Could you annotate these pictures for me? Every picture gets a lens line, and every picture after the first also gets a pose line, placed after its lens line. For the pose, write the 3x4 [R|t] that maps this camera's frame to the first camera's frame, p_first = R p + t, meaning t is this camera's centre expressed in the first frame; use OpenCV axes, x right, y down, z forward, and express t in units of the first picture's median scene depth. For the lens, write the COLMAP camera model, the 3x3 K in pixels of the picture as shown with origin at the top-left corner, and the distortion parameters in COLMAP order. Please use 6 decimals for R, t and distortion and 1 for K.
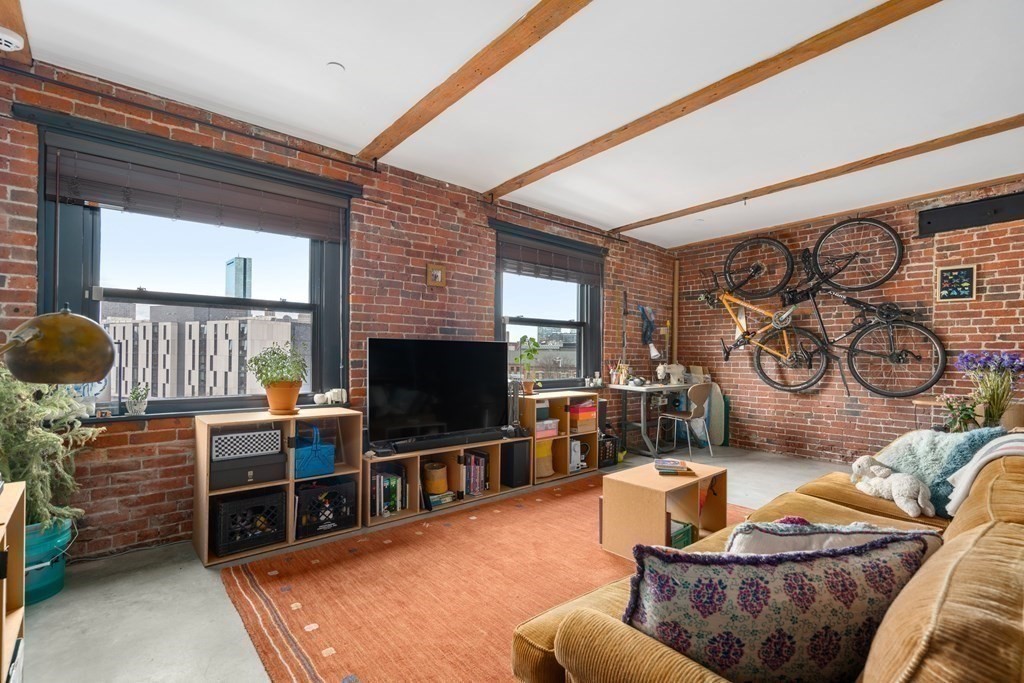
lens RADIAL K [[467.4, 0, 509.5], [0, 467.4, 352.3], [0, 0, 1]] dist [-0.003309, -0.000698]
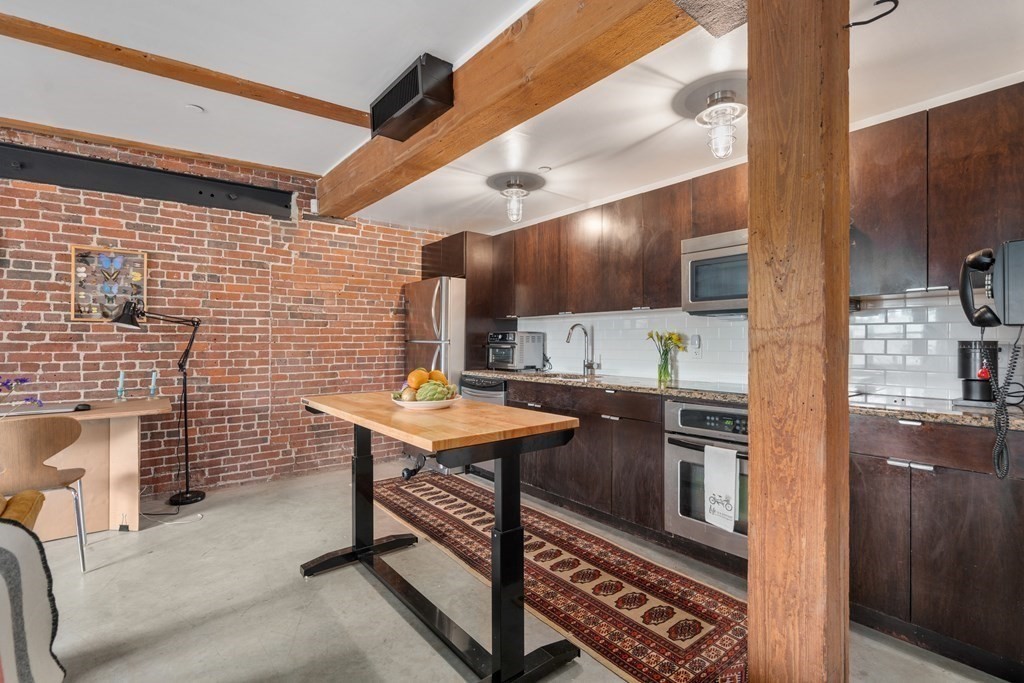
lens RADIAL K [[467.4, 0, 508.4], [0, 467.4, 341.1], [0, 0, 1]] dist [-0.003309, -0.000698]
pose [[0.031107, -0.007170, 0.999490, 0.271046], [-0.005148, 0.999960, 0.007333, -0.016282], [-0.999503, -0.005373, 0.031069, 0.148775]]
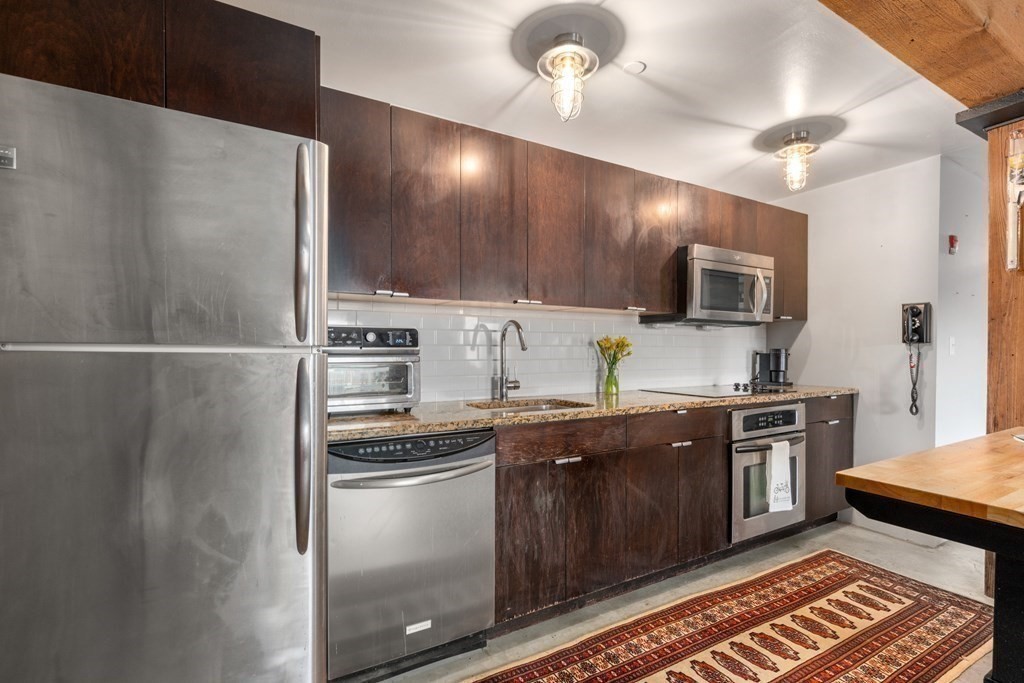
lens RADIAL K [[467.4, 0, 509.5], [0, 467.4, 359.0], [0, 0, 1]] dist [-0.003309, -0.000698]
pose [[-0.982032, -0.015576, 0.188069, 1.065411], [-0.011943, 0.999720, 0.020435, -0.008340], [-0.188335, 0.017822, -0.981943, 0.598740]]
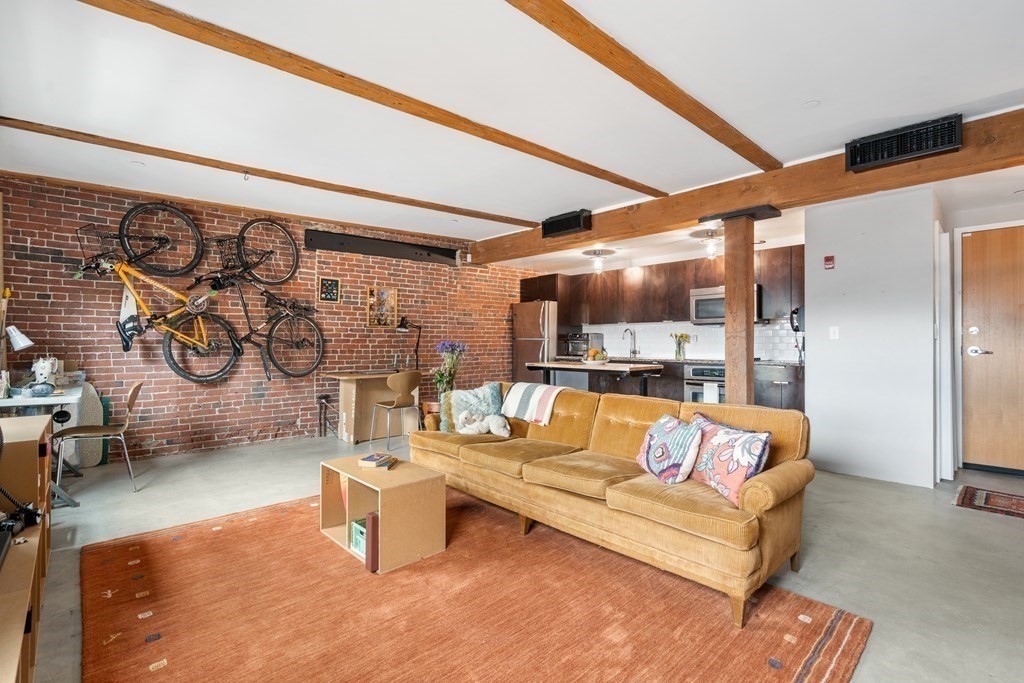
lens RADIAL K [[467.4, 0, 509.2], [0, 467.4, 339.6], [0, 0, 1]] dist [-0.003309, -0.000698]
pose [[-0.037105, -0.001740, 0.999310, -0.422694], [-0.005125, 0.999986, 0.001550, -0.006253], [-0.999298, -0.005063, -0.037114, 0.511427]]
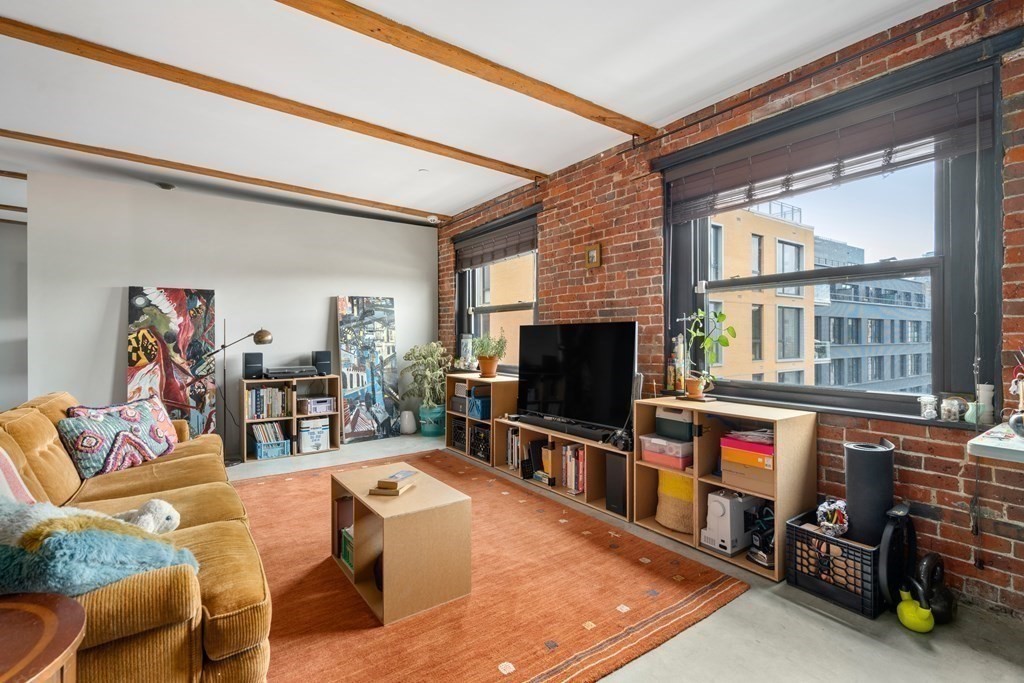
lens RADIAL K [[467.4, 0, 512.6], [0, 467.4, 334.5], [0, 0, 1]] dist [-0.003309, -0.000698]
pose [[-0.089970, -0.014706, -0.995836, 0.742152], [0.004133, 0.999877, -0.015139, 0.008786], [0.995936, -0.005477, -0.089898, 0.844823]]
